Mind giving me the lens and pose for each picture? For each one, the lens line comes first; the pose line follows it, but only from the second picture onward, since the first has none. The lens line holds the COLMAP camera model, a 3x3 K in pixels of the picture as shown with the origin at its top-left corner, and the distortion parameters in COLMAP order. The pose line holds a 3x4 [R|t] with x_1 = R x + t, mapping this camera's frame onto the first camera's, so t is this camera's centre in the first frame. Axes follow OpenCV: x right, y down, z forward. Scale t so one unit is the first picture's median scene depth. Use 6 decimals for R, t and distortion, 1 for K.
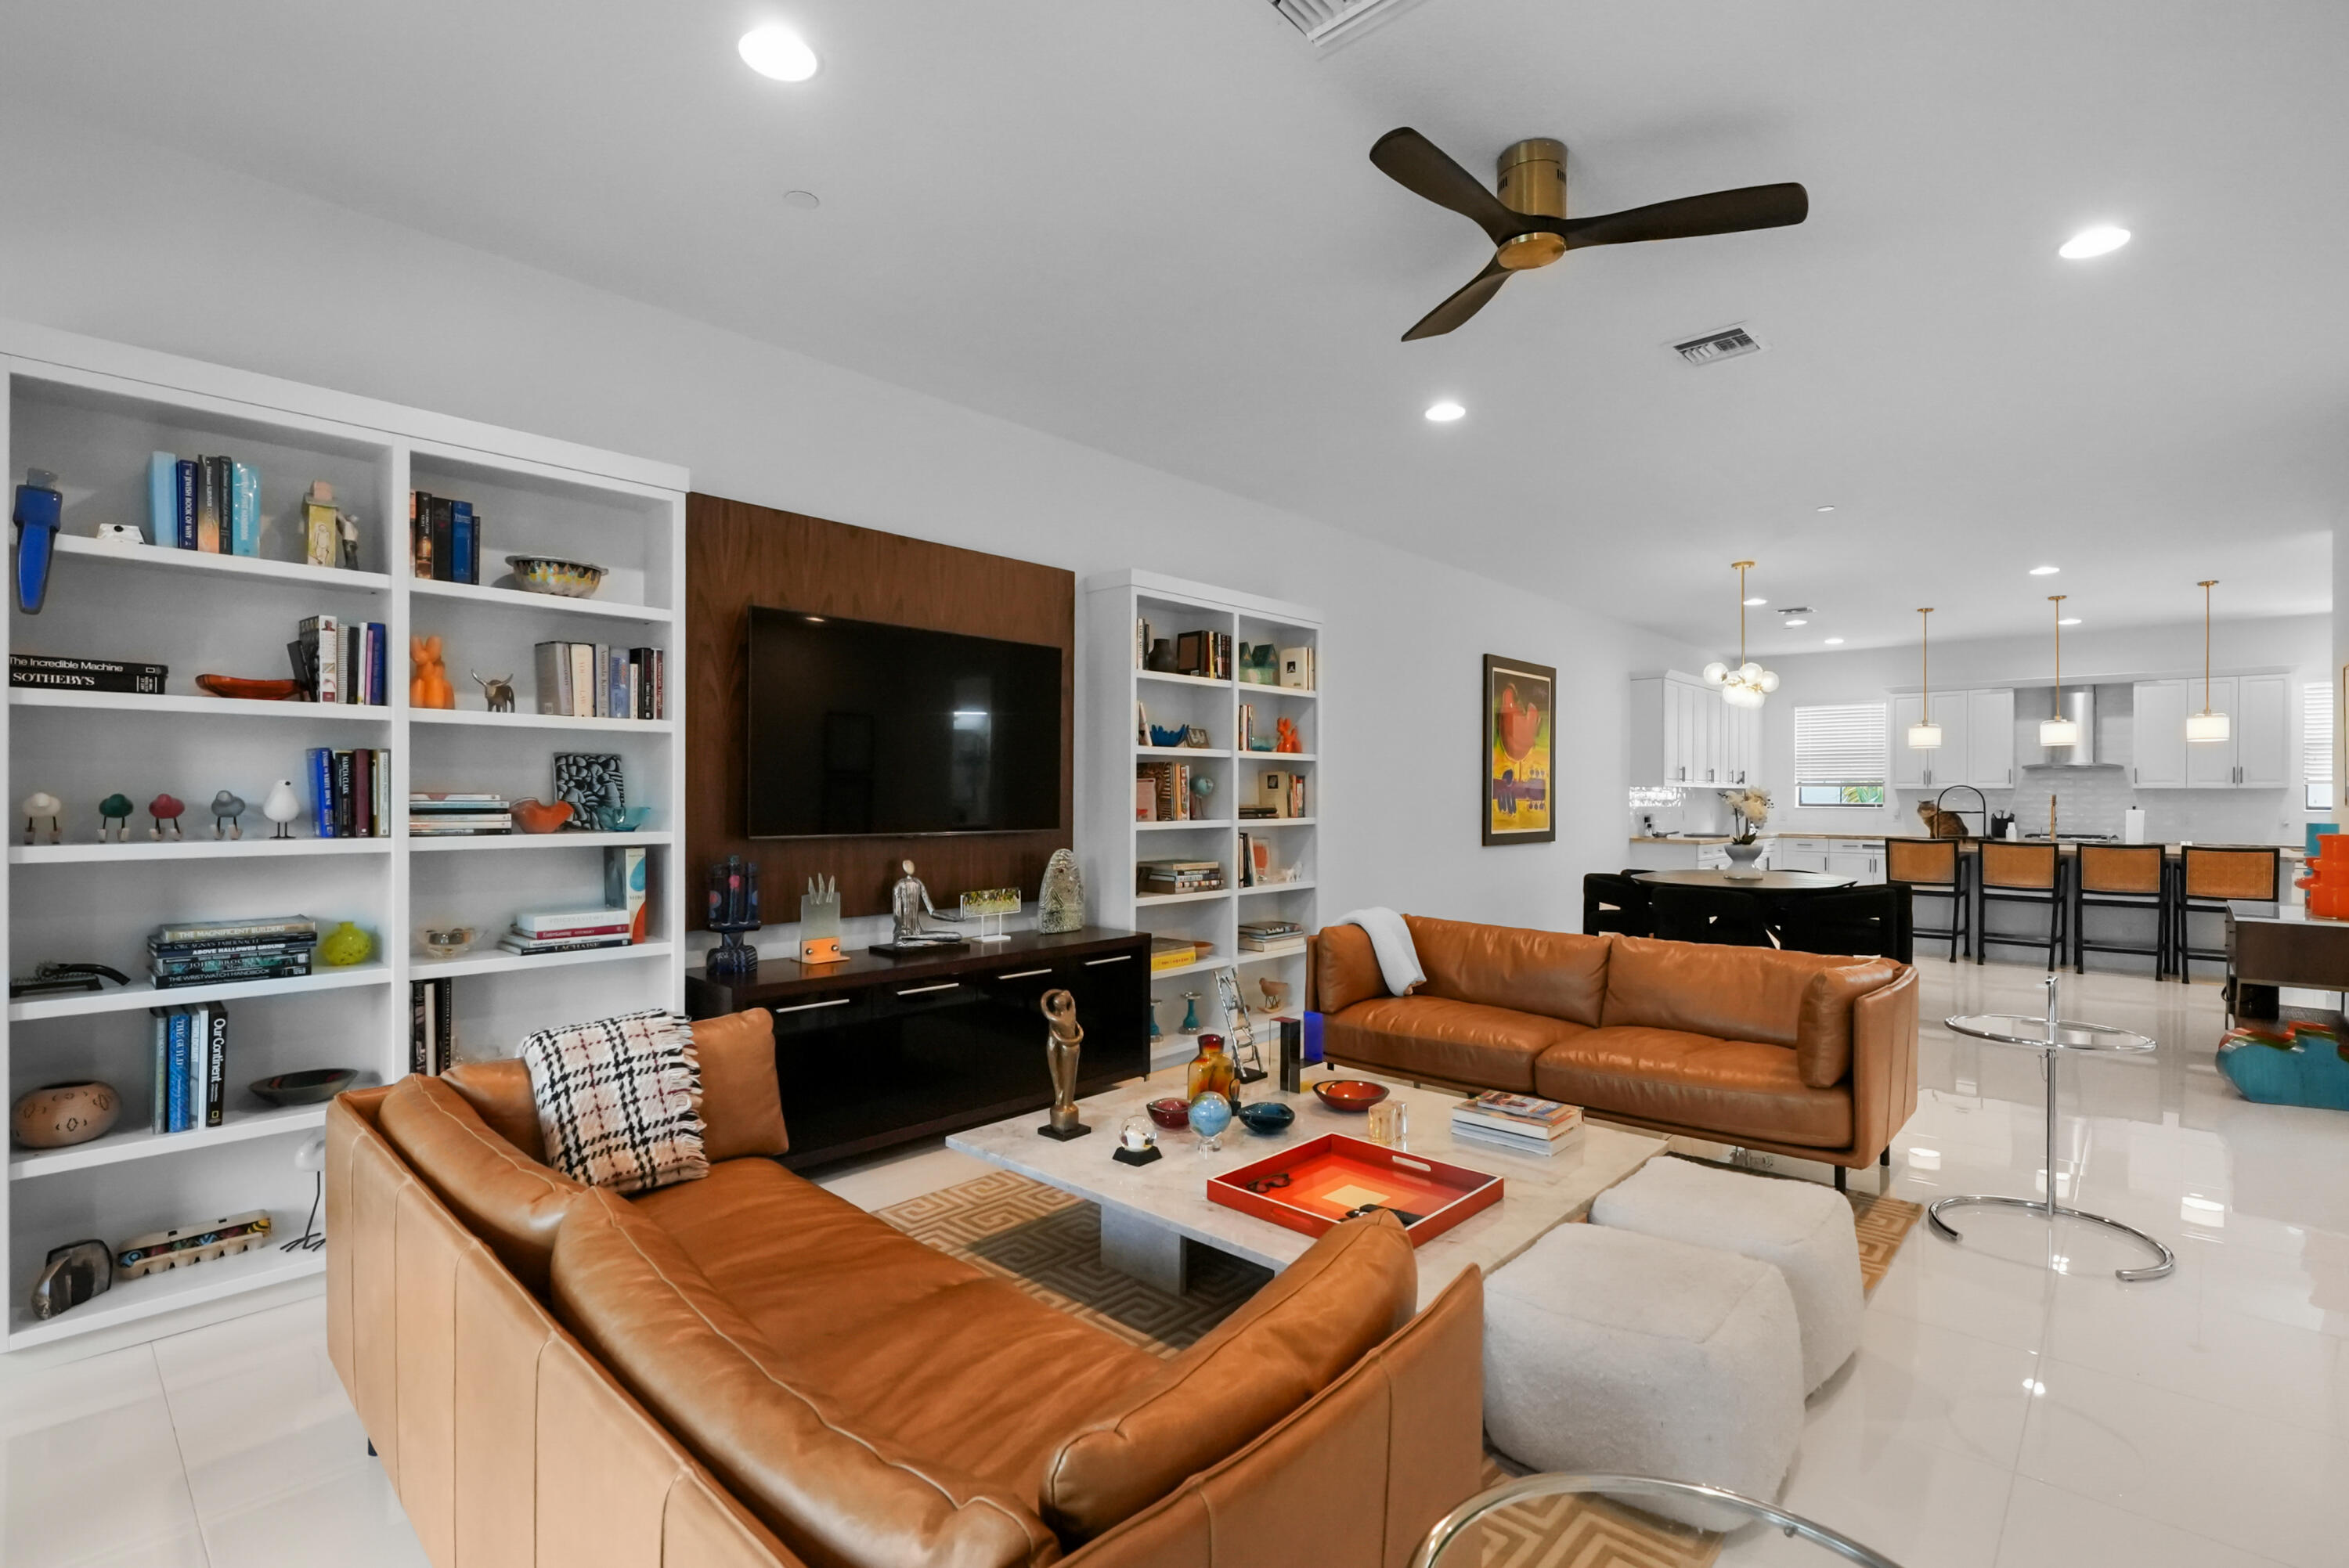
lens RADIAL K [[1064.2, 0, 1166.5], [0, 1064.2, 789.5], [0, 0, 1]] dist [-0.012831, 0.000066]
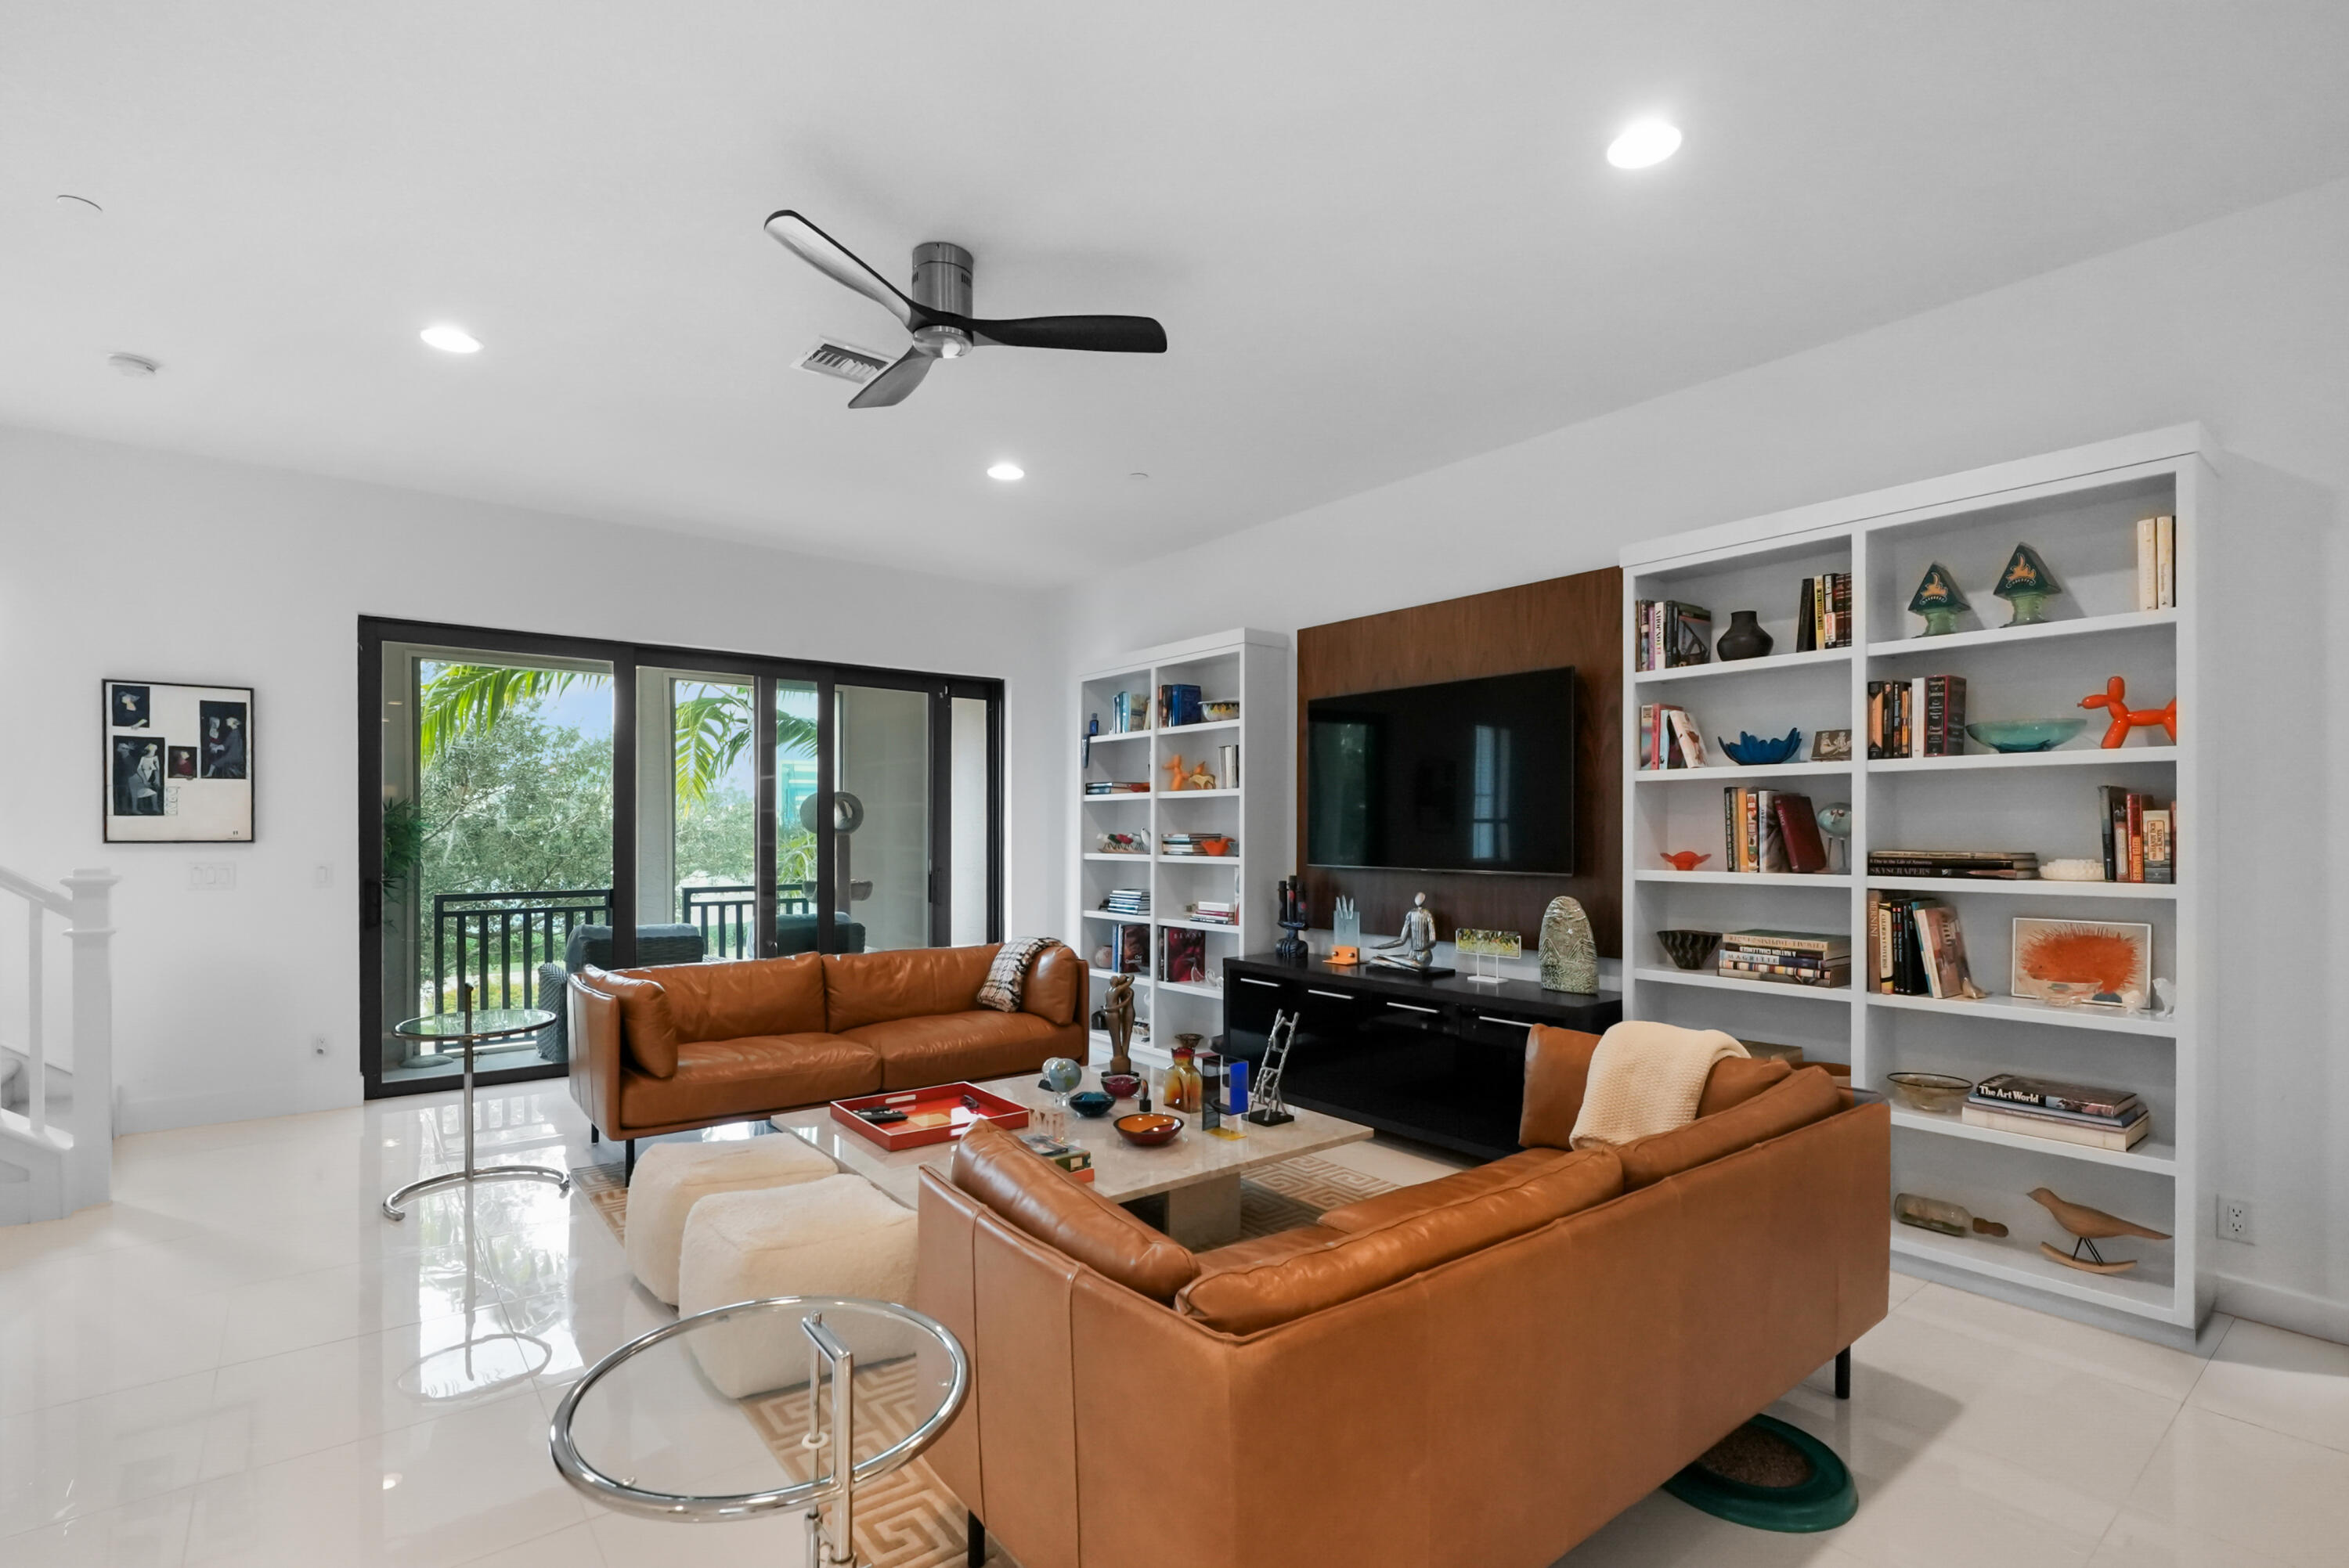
lens RADIAL K [[1064.2, 0, 1174.0], [0, 1064.2, 830.7], [0, 0, 1]] dist [-0.012831, 0.000066]
pose [[-0.133572, -0.001679, -0.991038, 0.892771], [0.006489, 0.999976, -0.002568, 0.002256], [0.991018, -0.006774, -0.133558, 0.877931]]
